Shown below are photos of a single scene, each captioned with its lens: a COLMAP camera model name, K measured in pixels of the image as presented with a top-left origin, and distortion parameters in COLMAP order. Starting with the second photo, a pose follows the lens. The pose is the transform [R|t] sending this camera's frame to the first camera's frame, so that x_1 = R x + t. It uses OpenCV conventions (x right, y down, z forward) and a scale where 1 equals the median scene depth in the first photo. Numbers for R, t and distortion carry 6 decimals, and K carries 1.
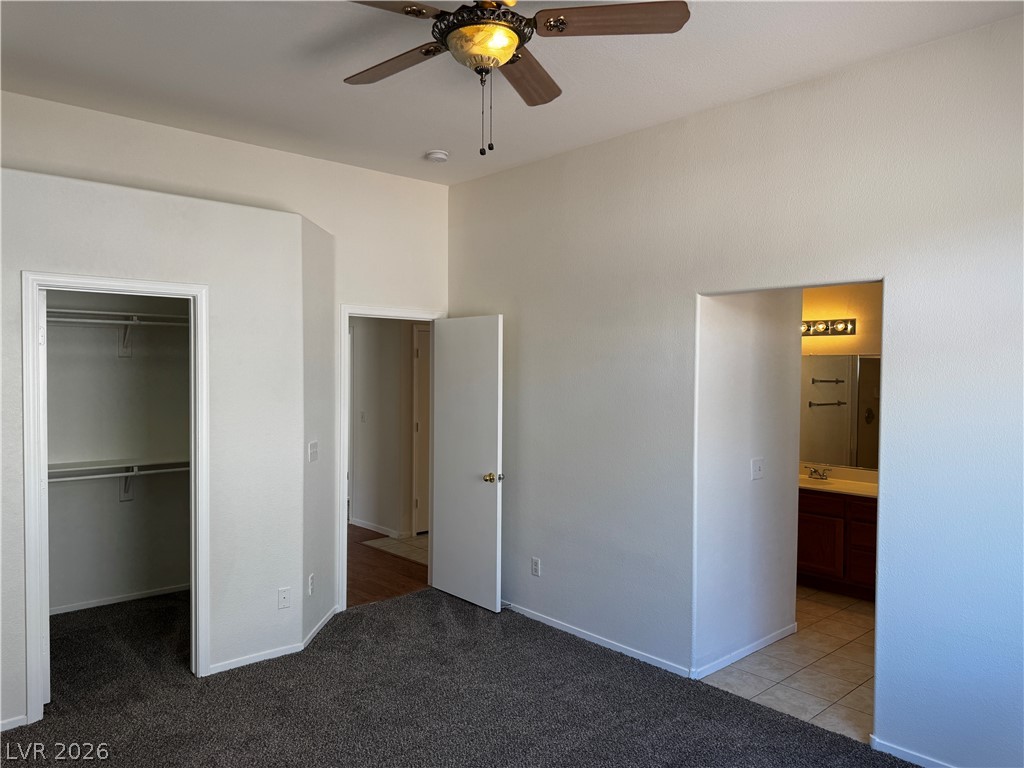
lens RADIAL K [[731.0, 0, 509.0], [0, 731.0, 383.6], [0, 0, 1]] dist [0.083137, -0.123404]
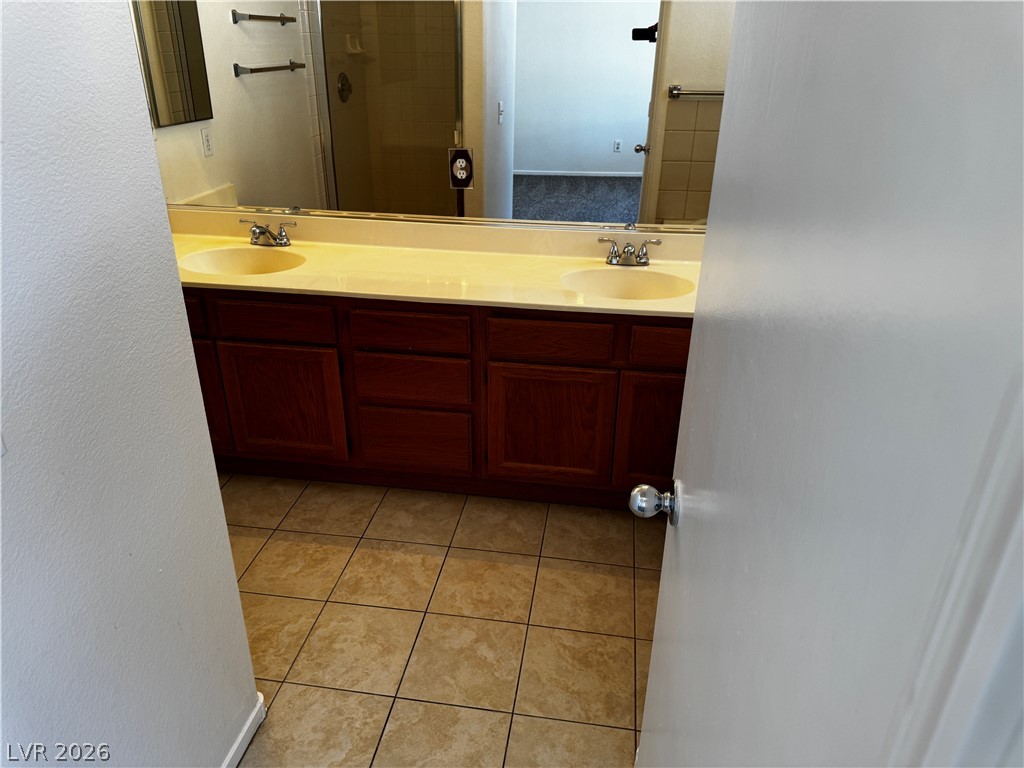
lens RADIAL K [[715.6, 0, 514.6], [0, 715.6, 386.0], [0, 0, 1]] dist [0.104544, -0.240642]
pose [[0.772451, -0.281162, 0.569445, 0.223689], [0.012235, 0.903081, 0.429296, 0.014238], [-0.634957, -0.324642, 0.701026, 0.492160]]
